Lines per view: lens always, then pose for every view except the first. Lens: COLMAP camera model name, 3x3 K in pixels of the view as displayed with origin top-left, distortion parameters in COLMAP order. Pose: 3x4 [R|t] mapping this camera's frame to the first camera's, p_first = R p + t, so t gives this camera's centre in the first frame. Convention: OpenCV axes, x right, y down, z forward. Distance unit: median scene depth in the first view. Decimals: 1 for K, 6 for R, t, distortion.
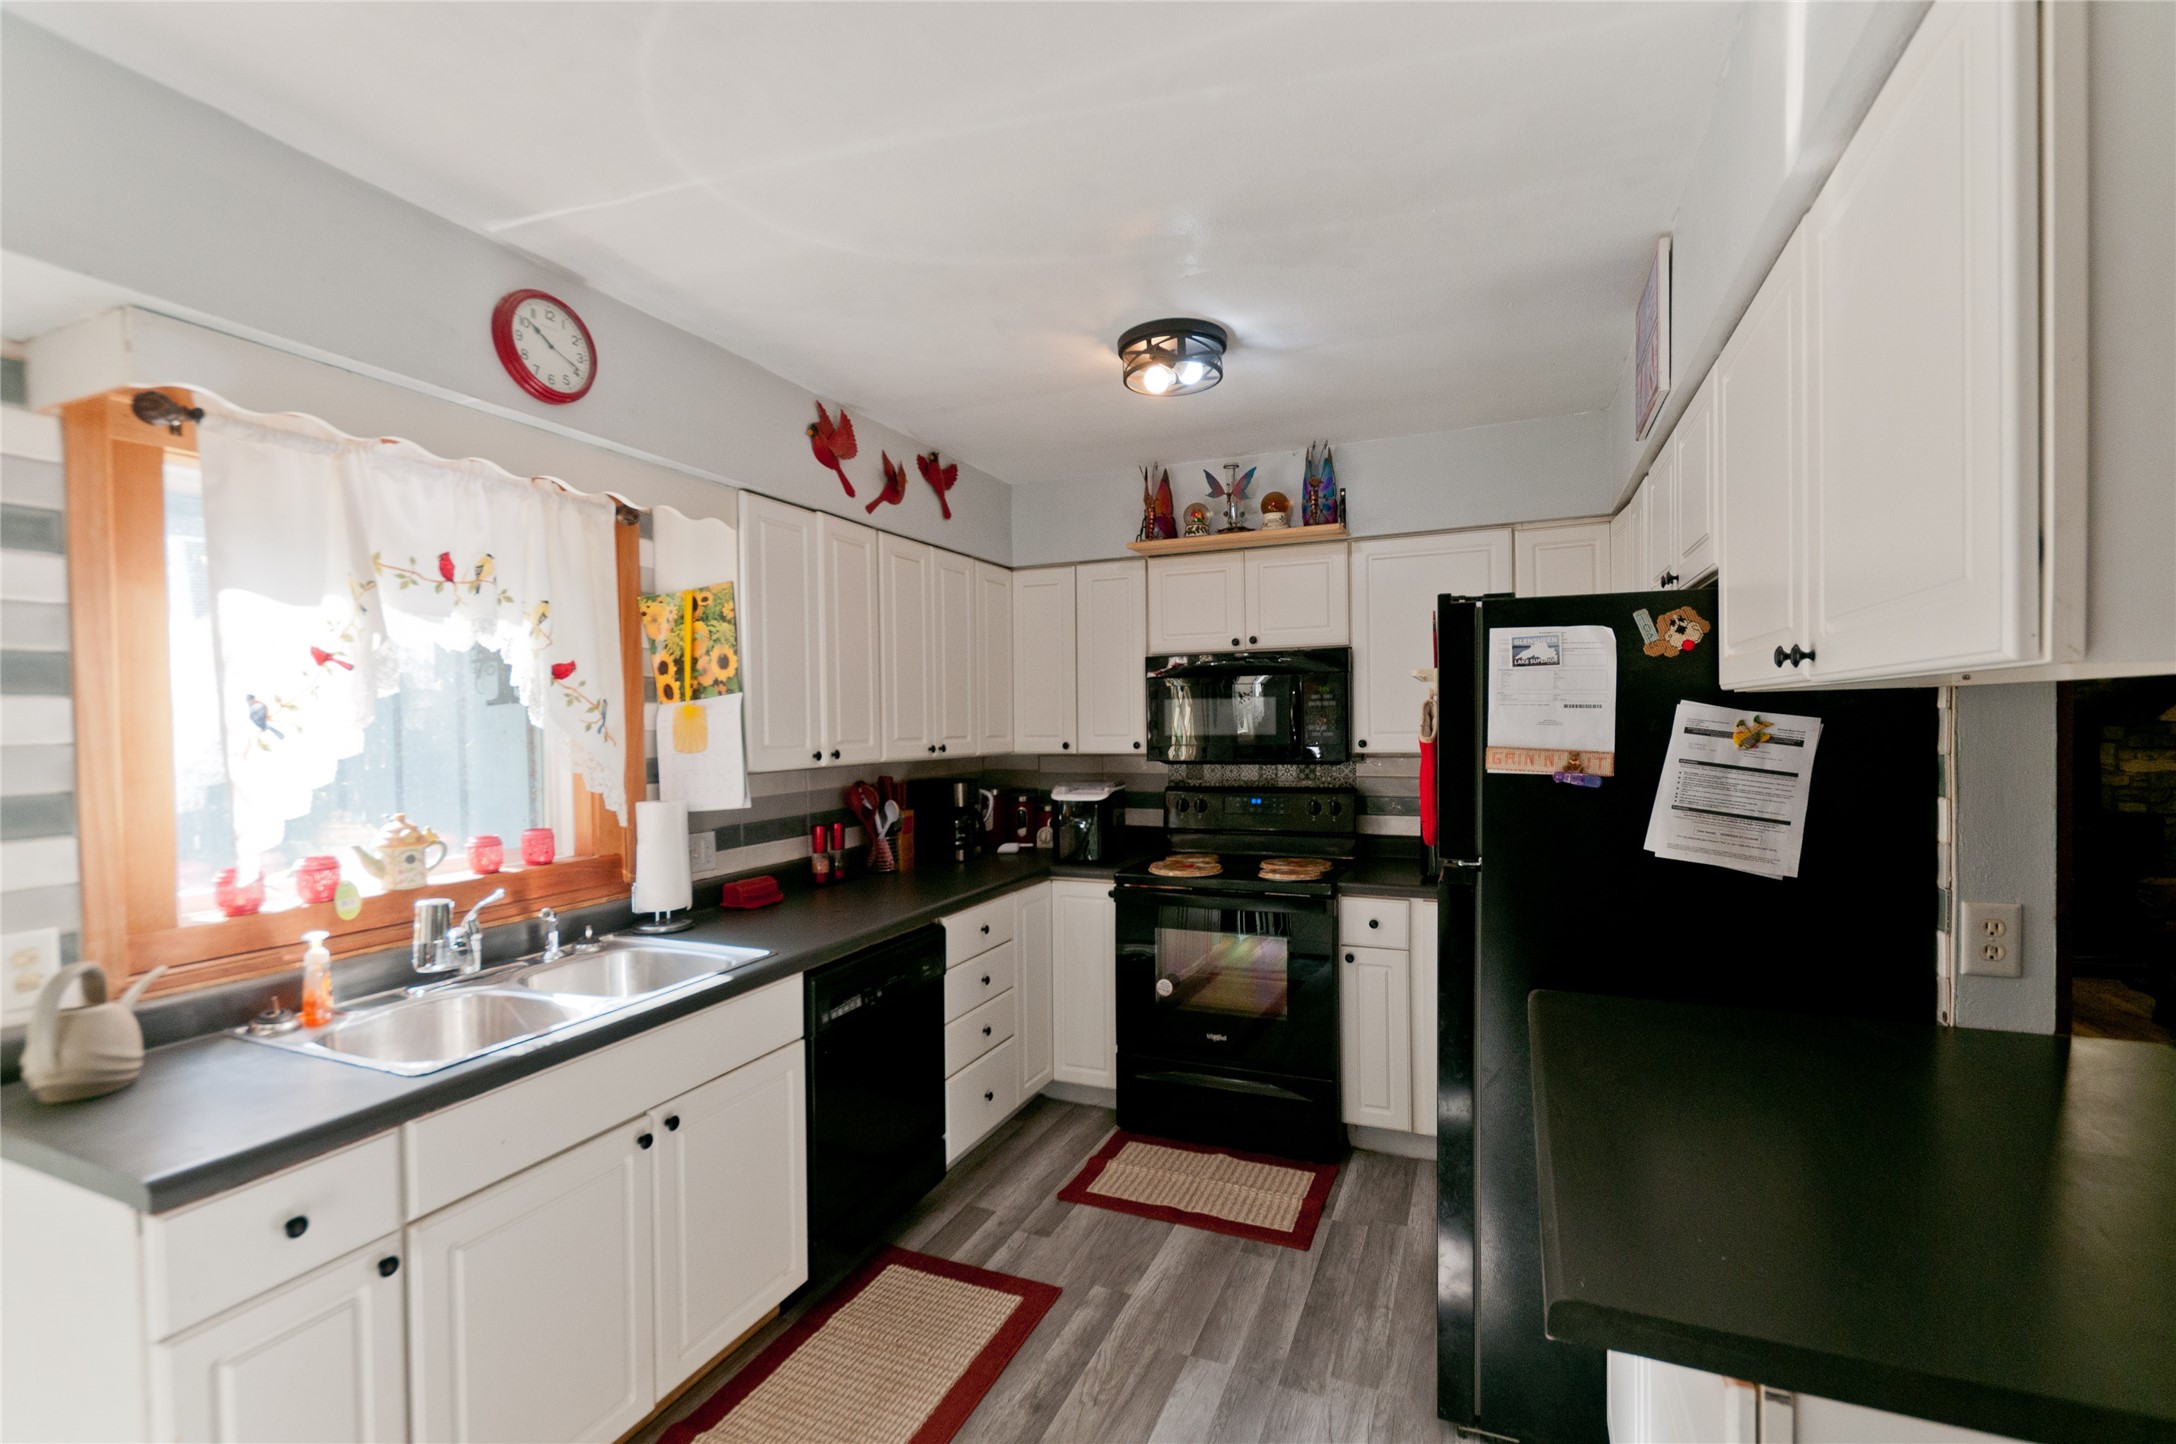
lens RADIAL K [[949.5, 0, 1090.8], [0, 949.5, 738.6], [0, 0, 1]] dist [0.012370, -0.006049]
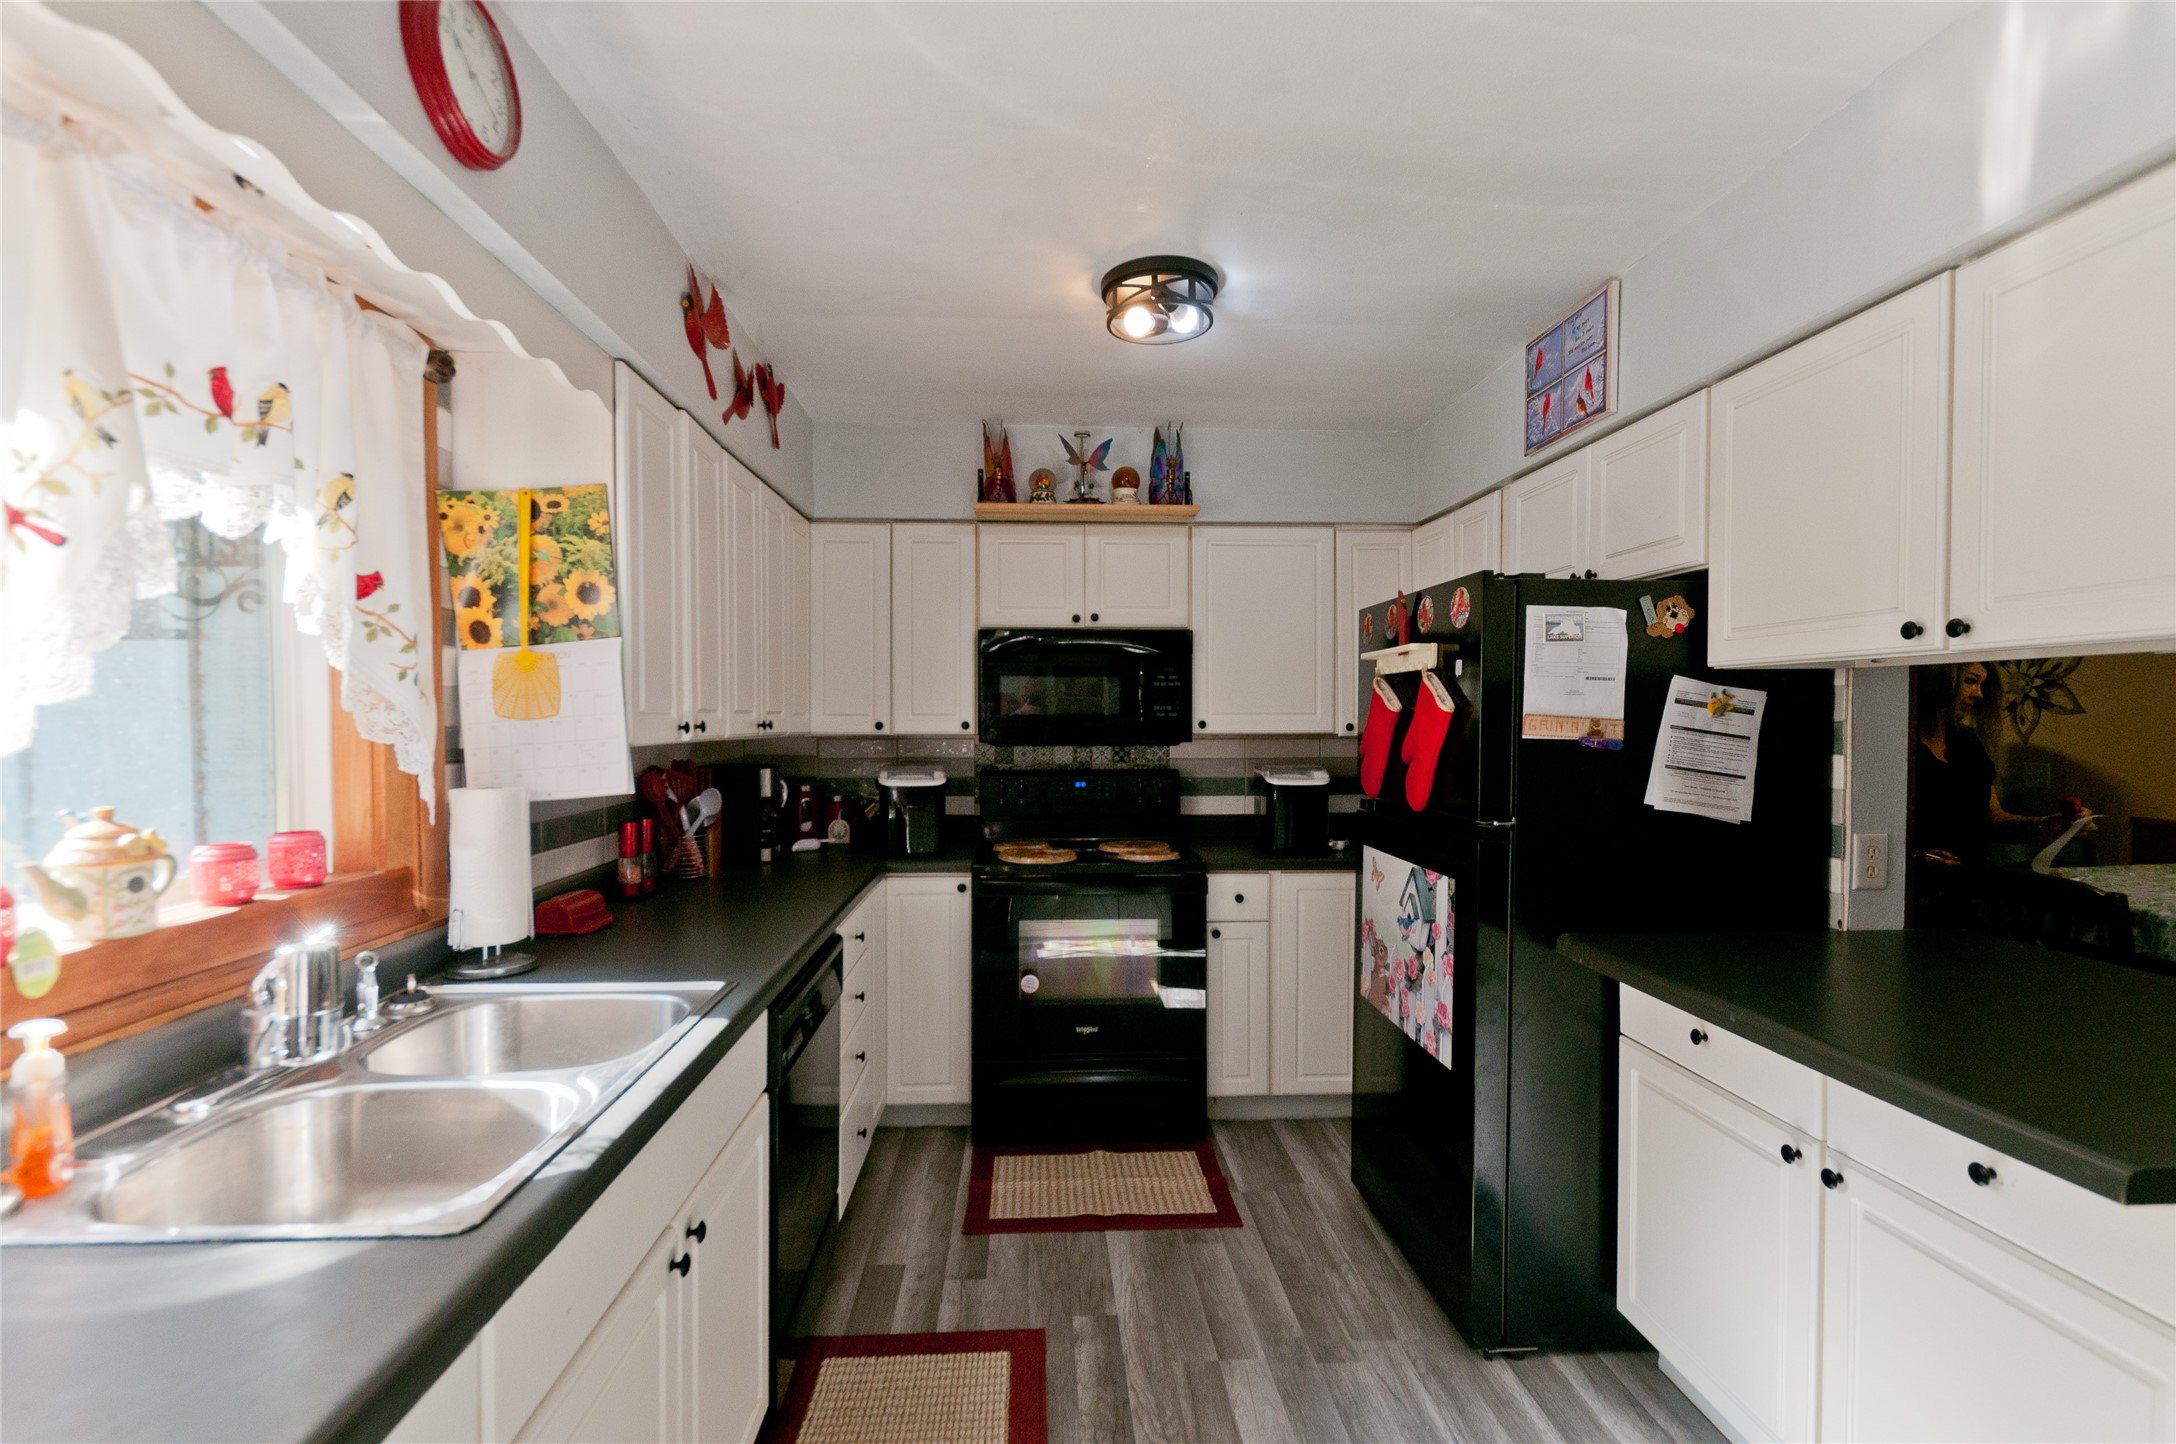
lens RADIAL K [[953.0, 0, 1086.6], [0, 953.0, 738.4], [0, 0, 1]] dist [0.001782, -0.000083]
pose [[0.896287, 0.004849, 0.443448, -0.410589], [-0.005033, 0.999987, -0.000761, 0.031624], [-0.443446, -0.001550, 0.896300, 0.201733]]
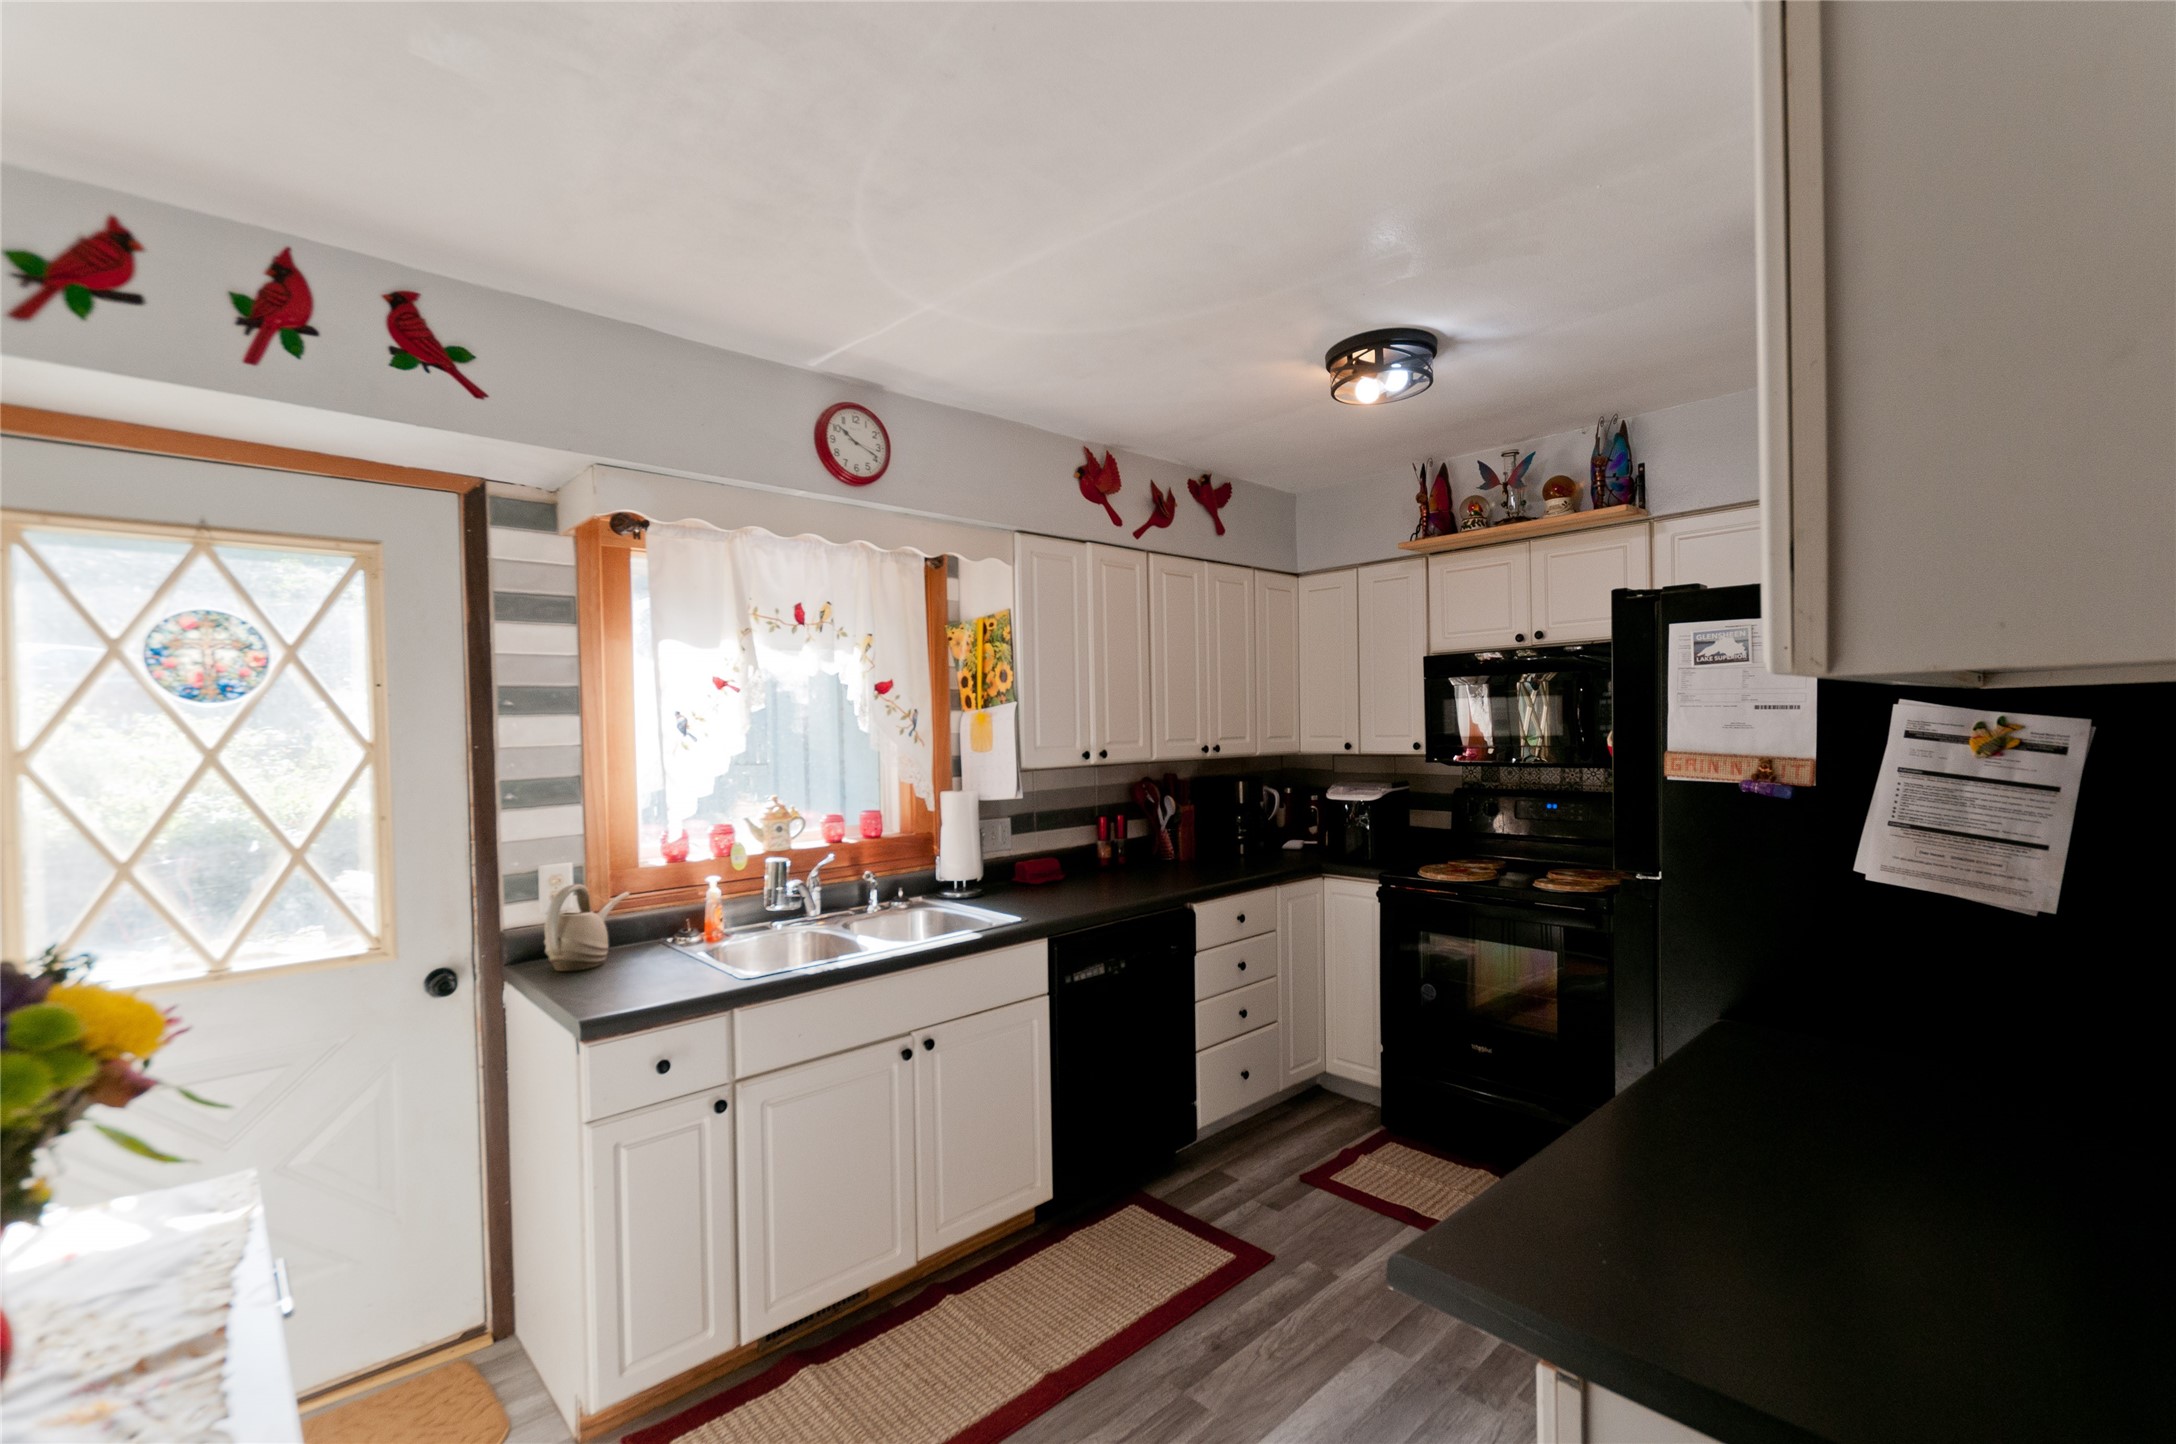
lens RADIAL K [[947.9, 0, 1096.8], [0, 947.9, 736.7], [0, 0, 1]] dist [0.001881, -0.000125]
pose [[0.915368, -0.000536, -0.402618, 0.227043], [0.000895, 0.999999, 0.000704, -0.005816], [0.402617, -0.001005, 0.915368, -0.054037]]
